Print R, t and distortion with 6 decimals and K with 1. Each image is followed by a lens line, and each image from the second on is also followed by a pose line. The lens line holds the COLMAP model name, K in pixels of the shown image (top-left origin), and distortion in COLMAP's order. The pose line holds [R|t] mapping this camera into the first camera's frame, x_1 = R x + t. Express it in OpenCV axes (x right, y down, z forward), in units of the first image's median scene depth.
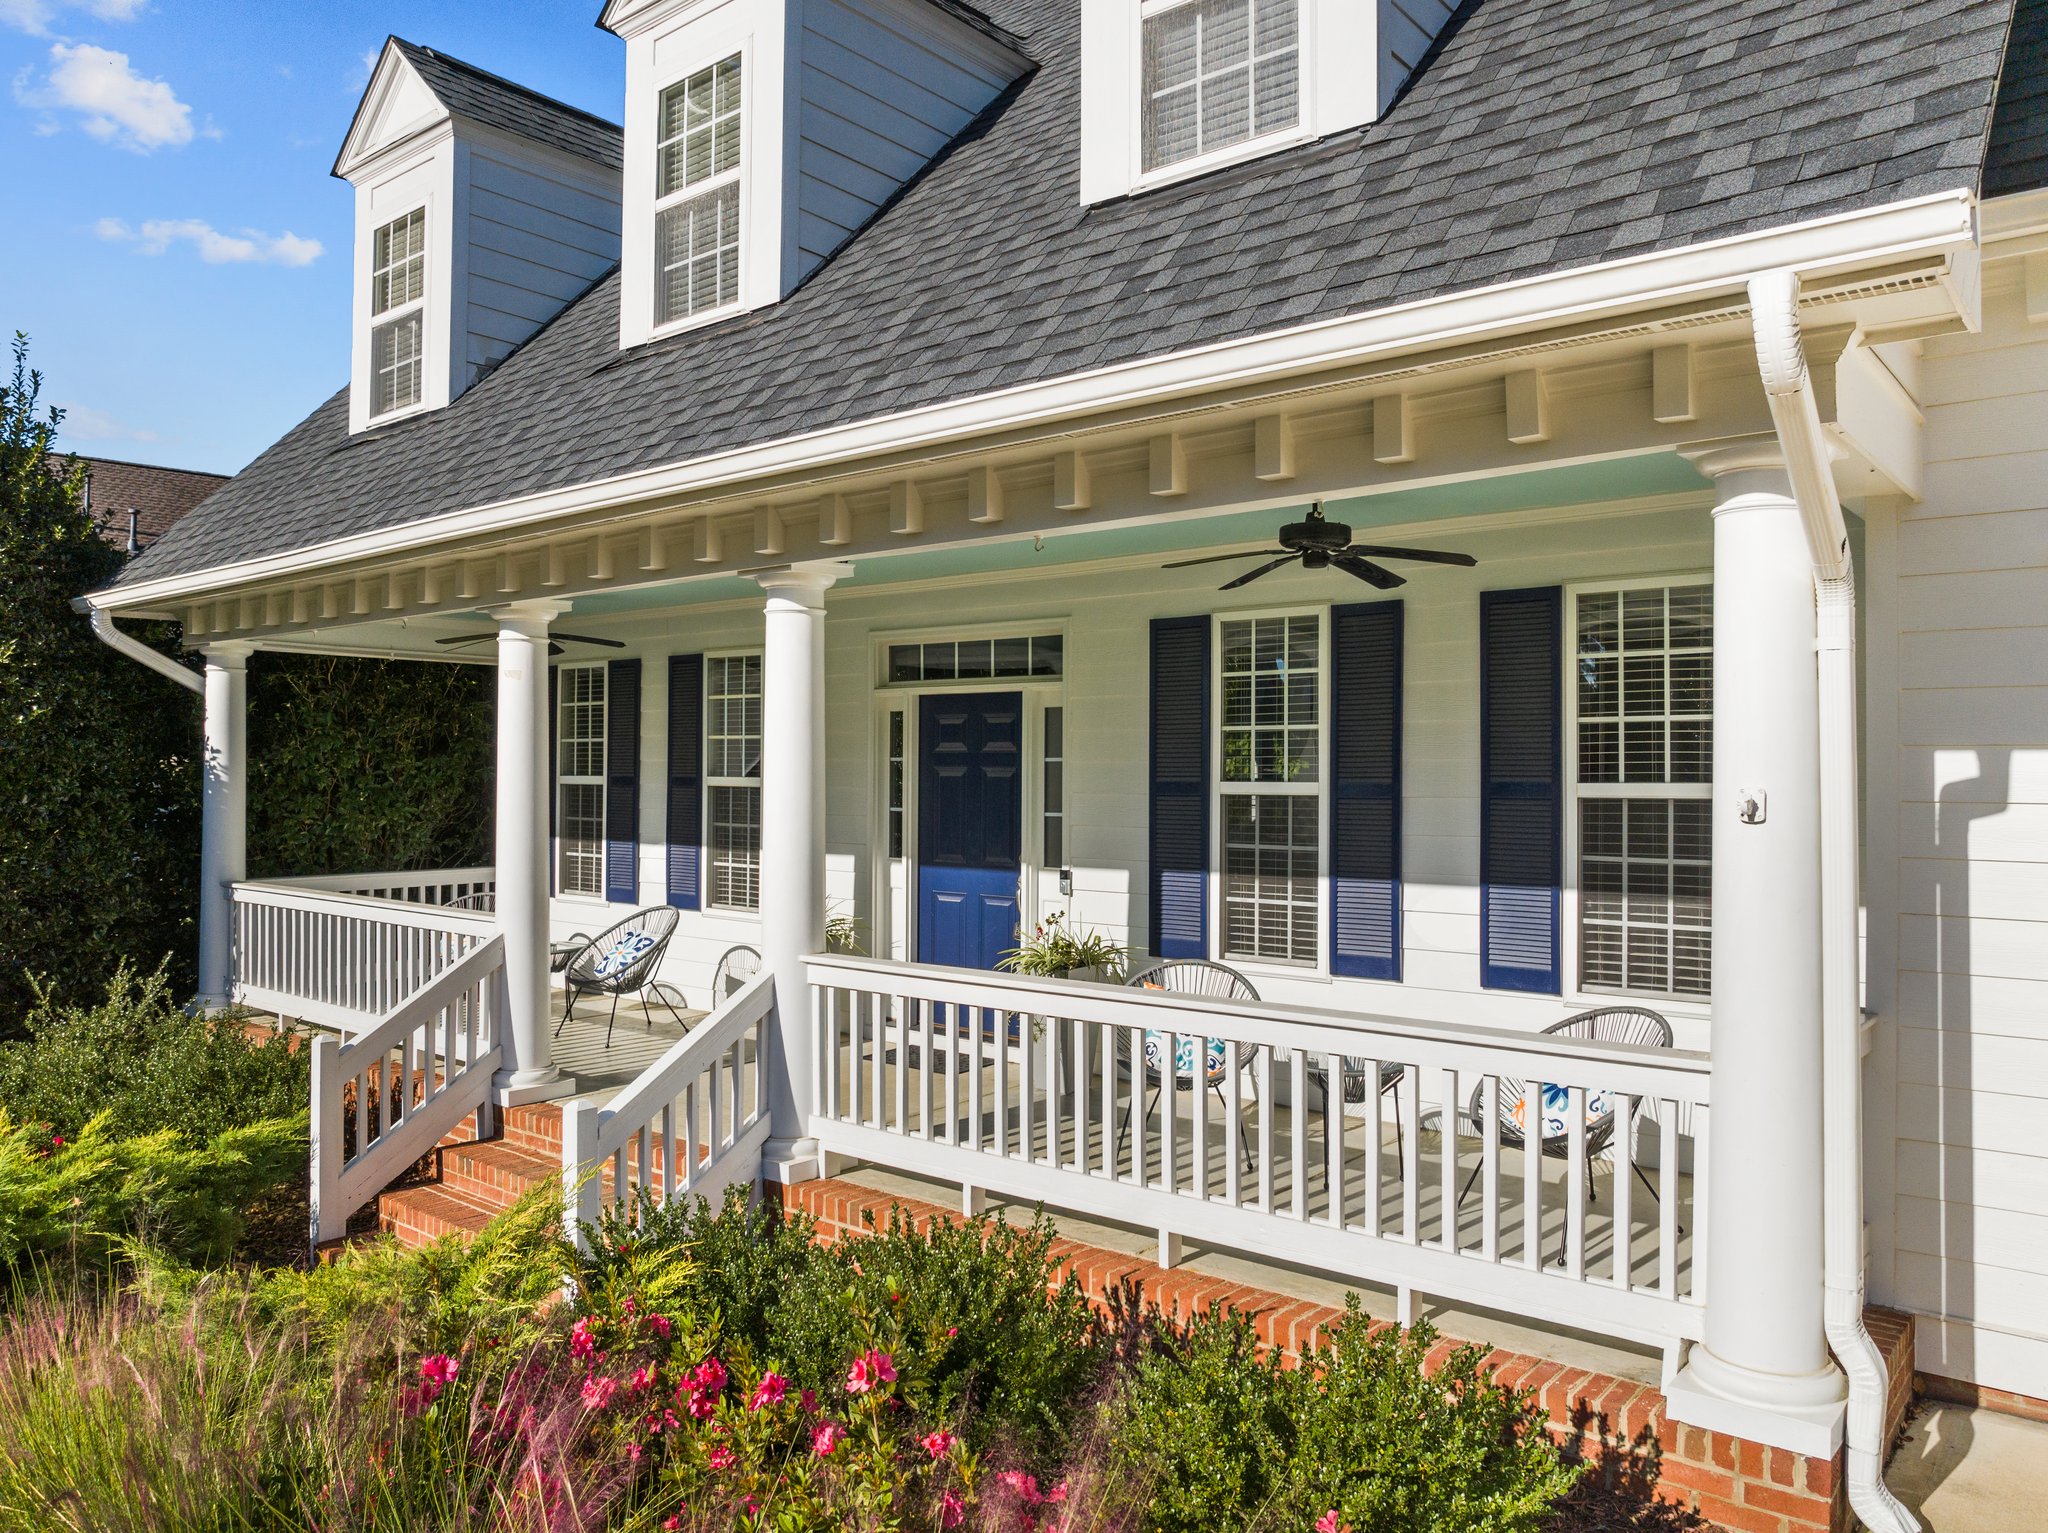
lens RADIAL K [[1457.2, 0, 1037.4], [0, 1457.2, 745.9], [0, 0, 1]] dist [-0.050671, 0.018380]
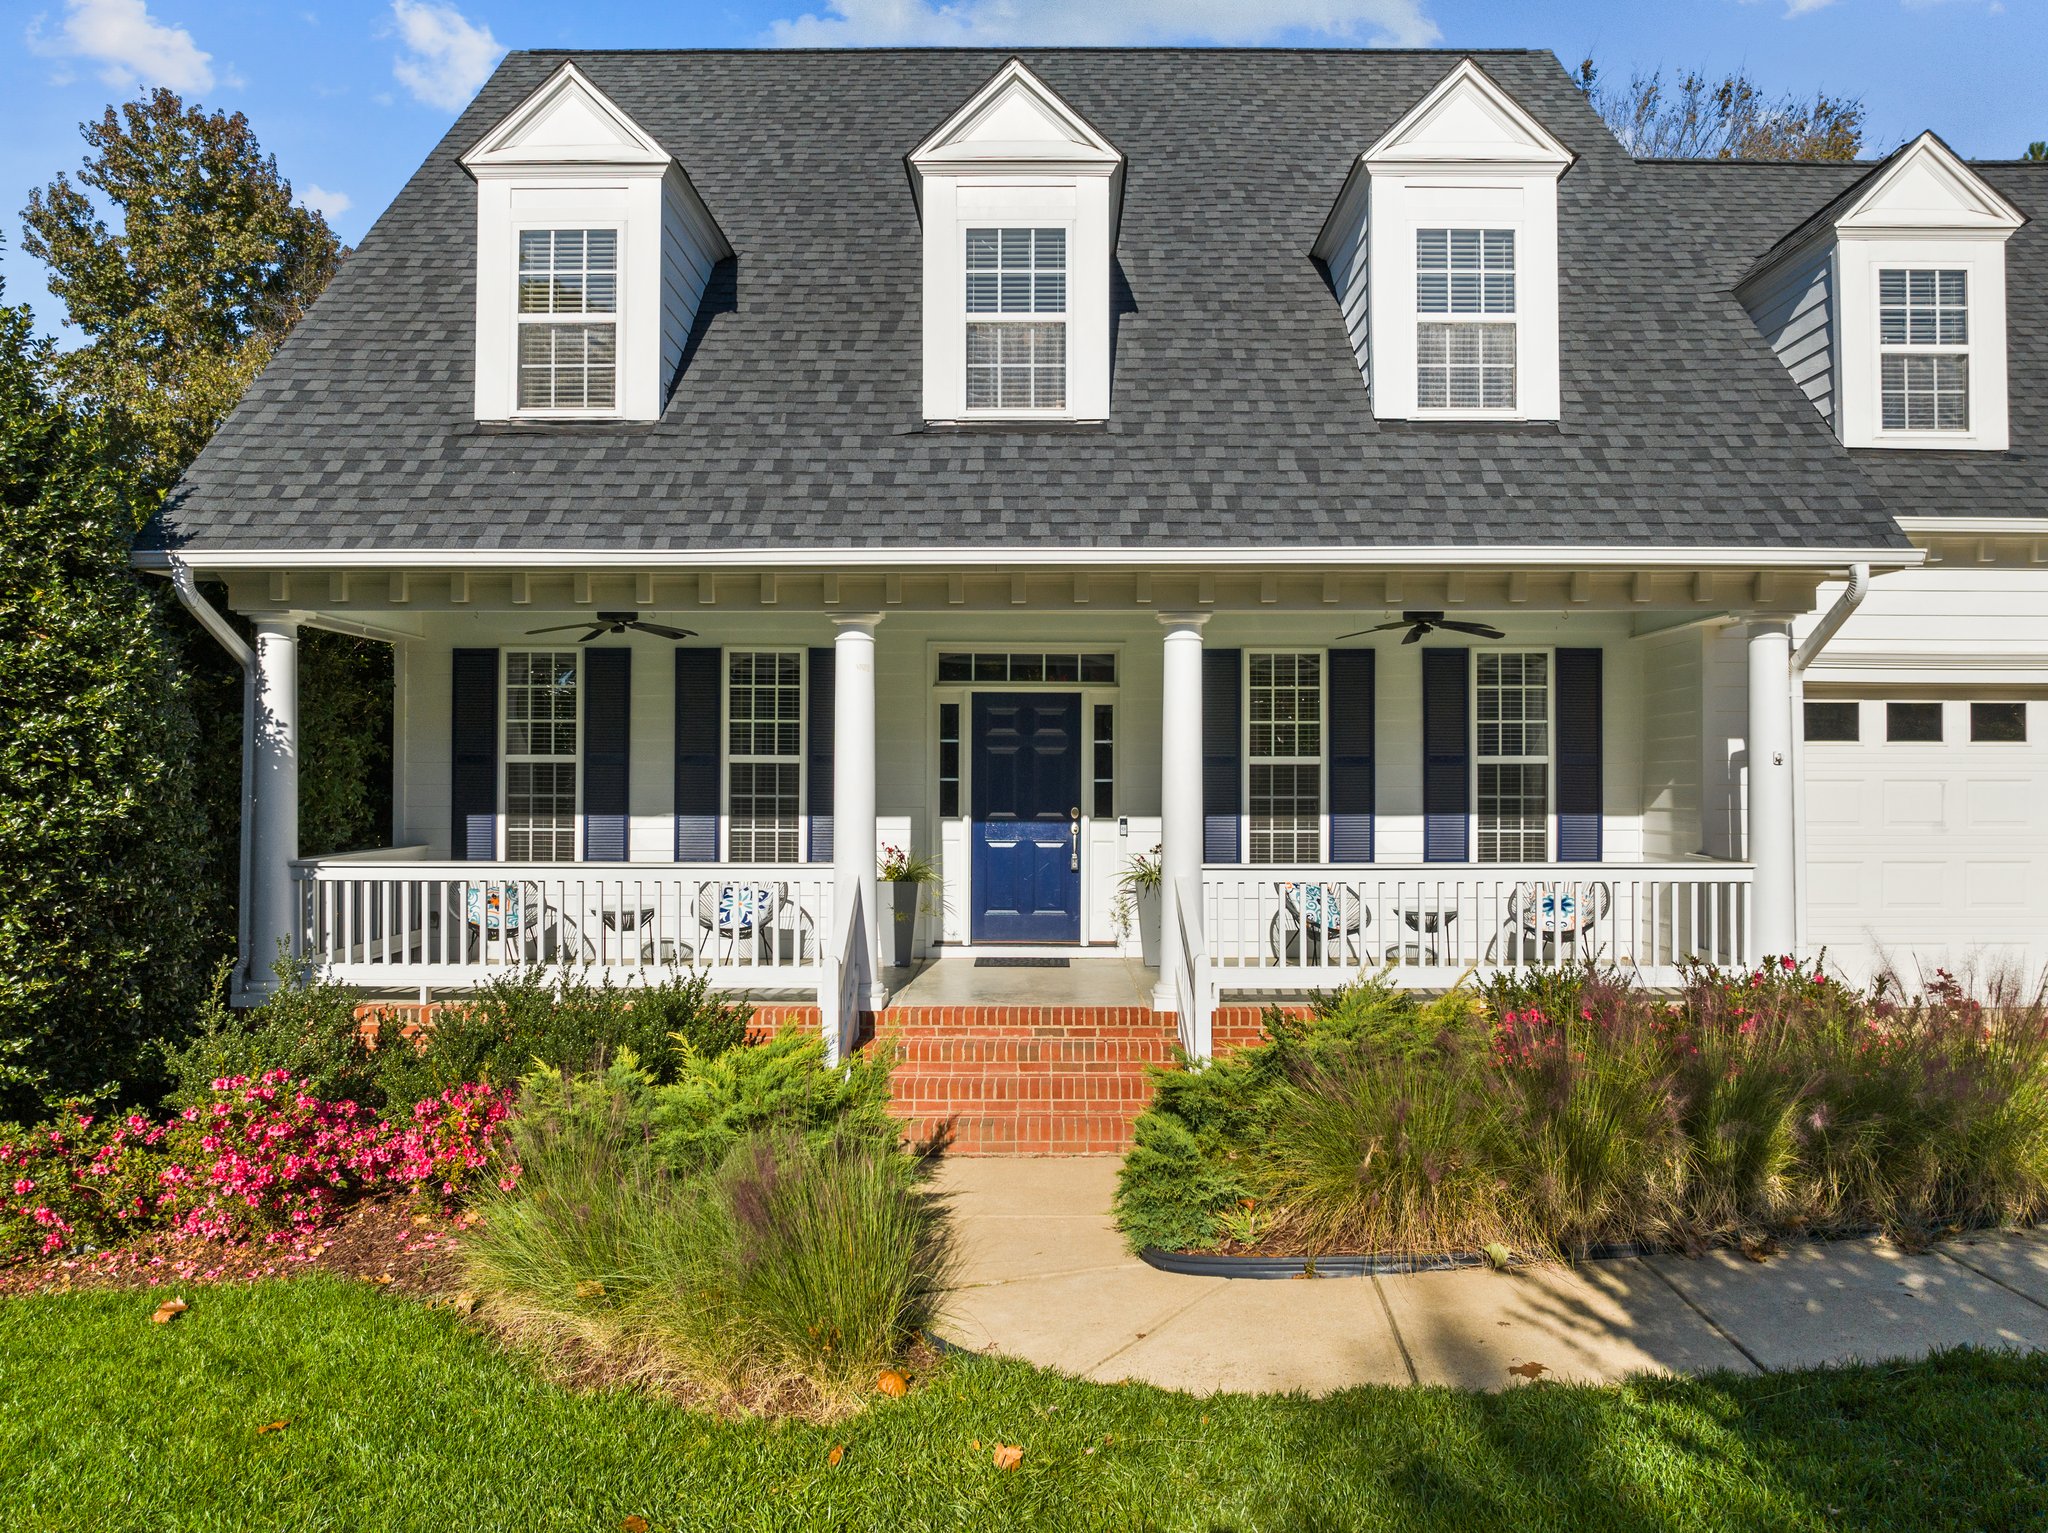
lens RADIAL K [[1457.2, 0, 1035.9], [0, 1457.2, 765.0], [0, 0, 1]] dist [-0.050671, 0.018380]
pose [[0.780965, 0.005037, 0.624555, -0.920371], [-0.009957, 0.999941, 0.004386, 0.026163], [-0.624496, -0.009644, 0.780969, -0.069298]]
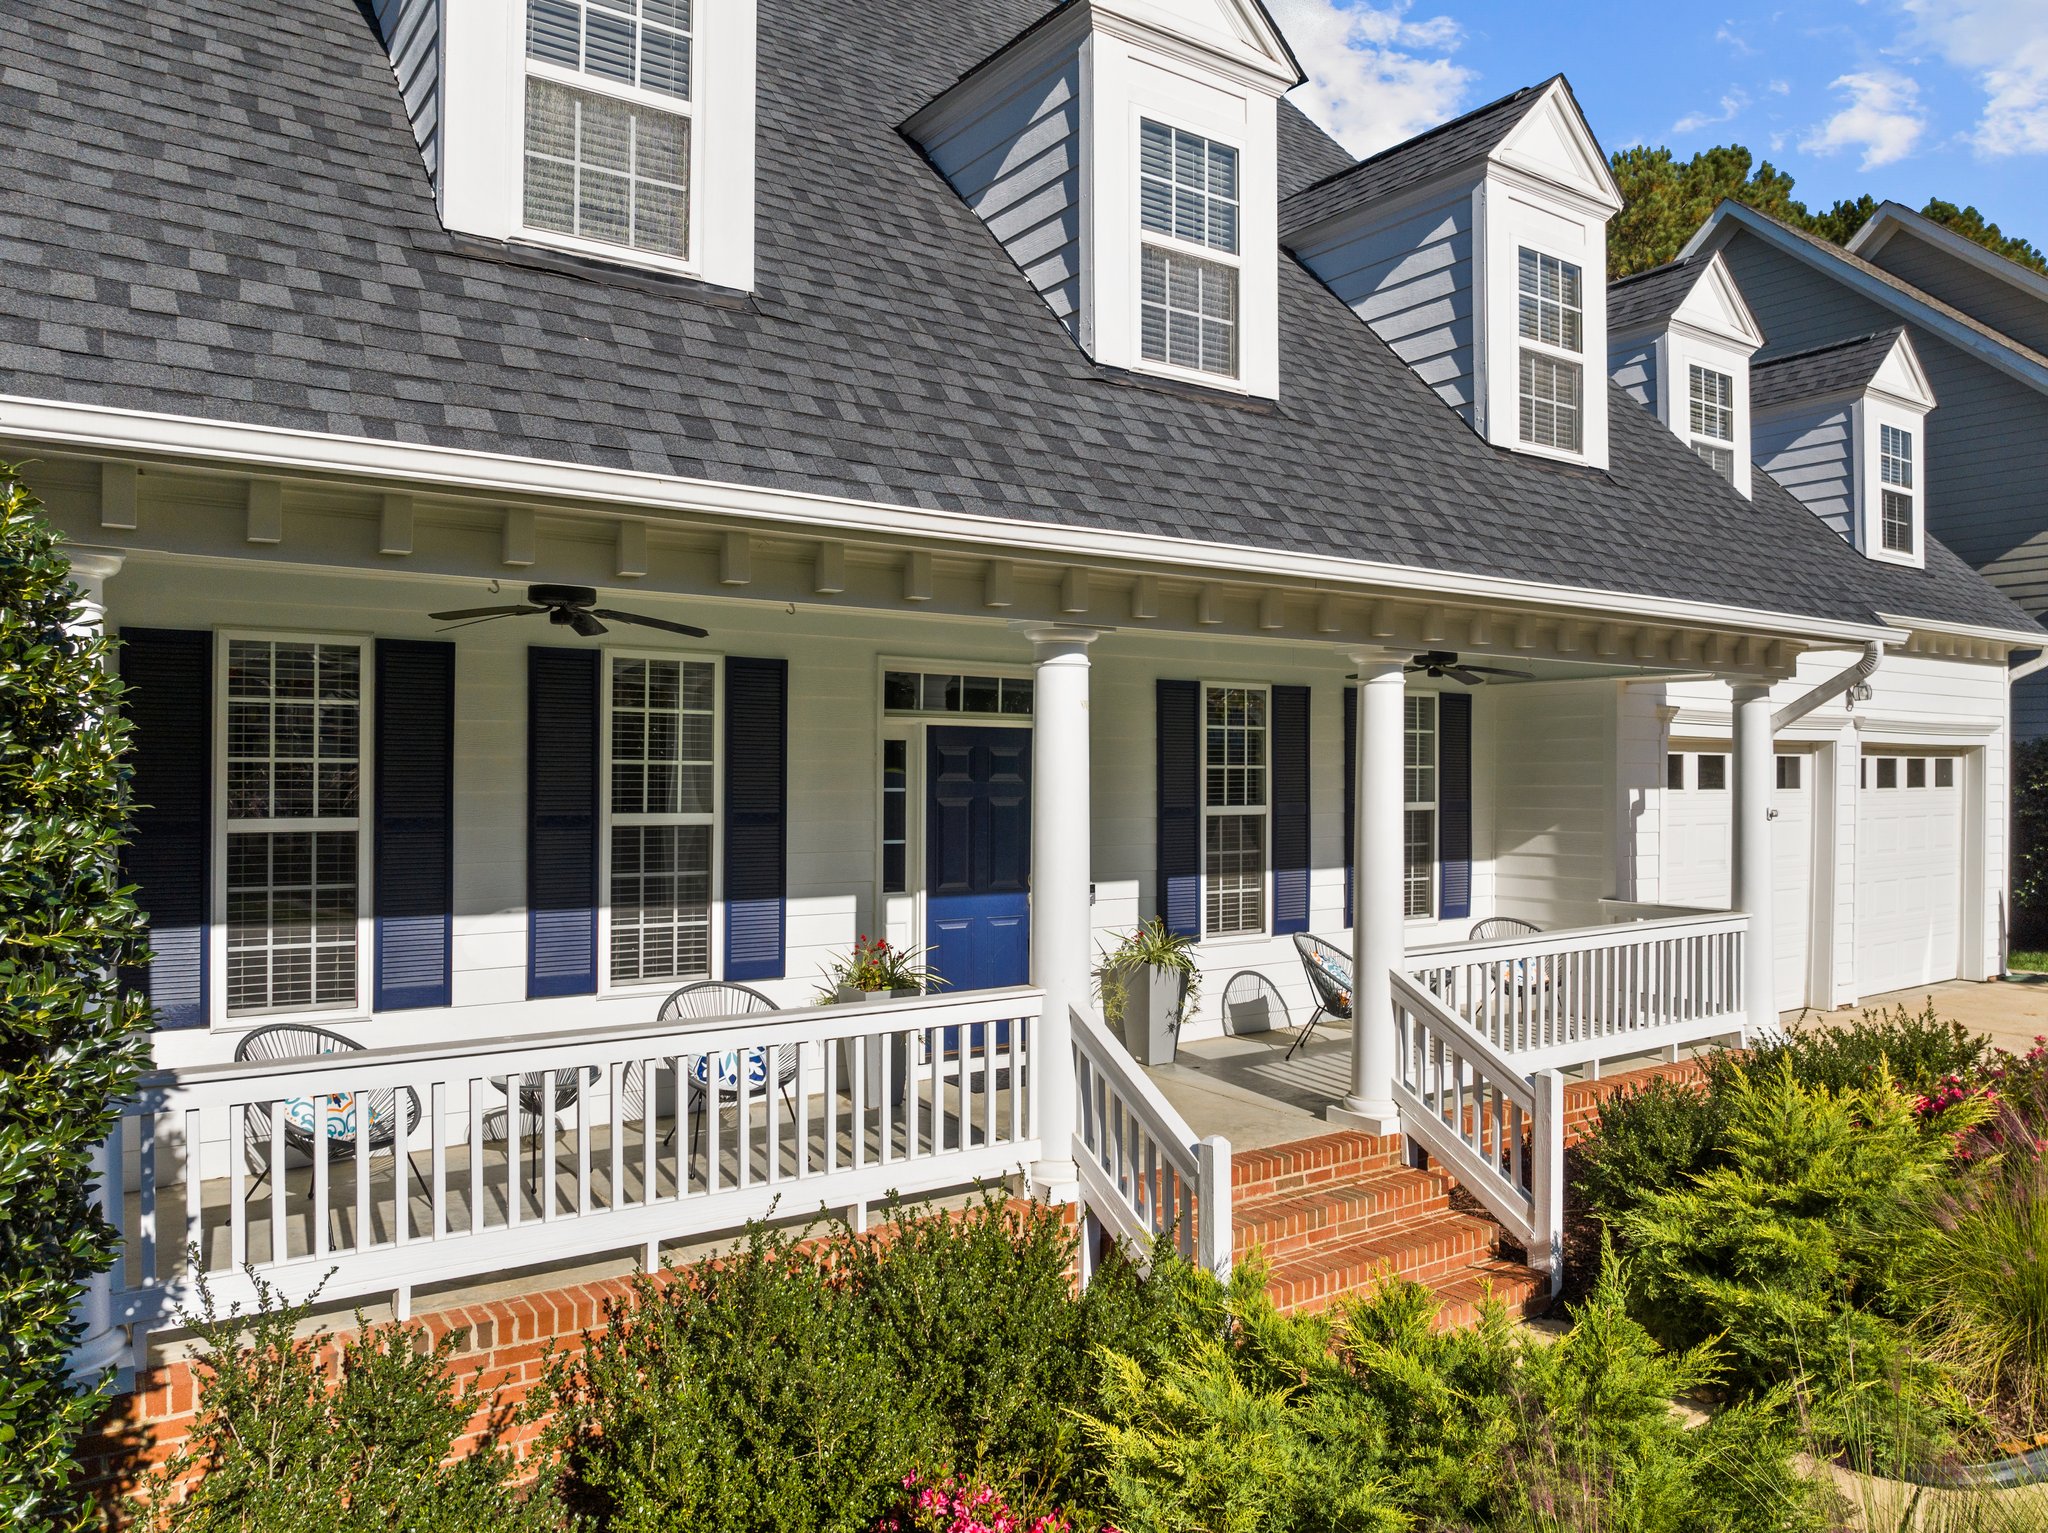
lens RADIAL K [[1457.2, 0, 1042.1], [0, 1457.2, 766.9], [0, 0, 1]] dist [-0.050671, 0.018380]
pose [[0.270477, 0.003195, 0.962721, -1.087657], [-0.017603, 0.999844, 0.001627, -0.010557], [-0.962565, -0.017387, 0.270491, 0.699909]]
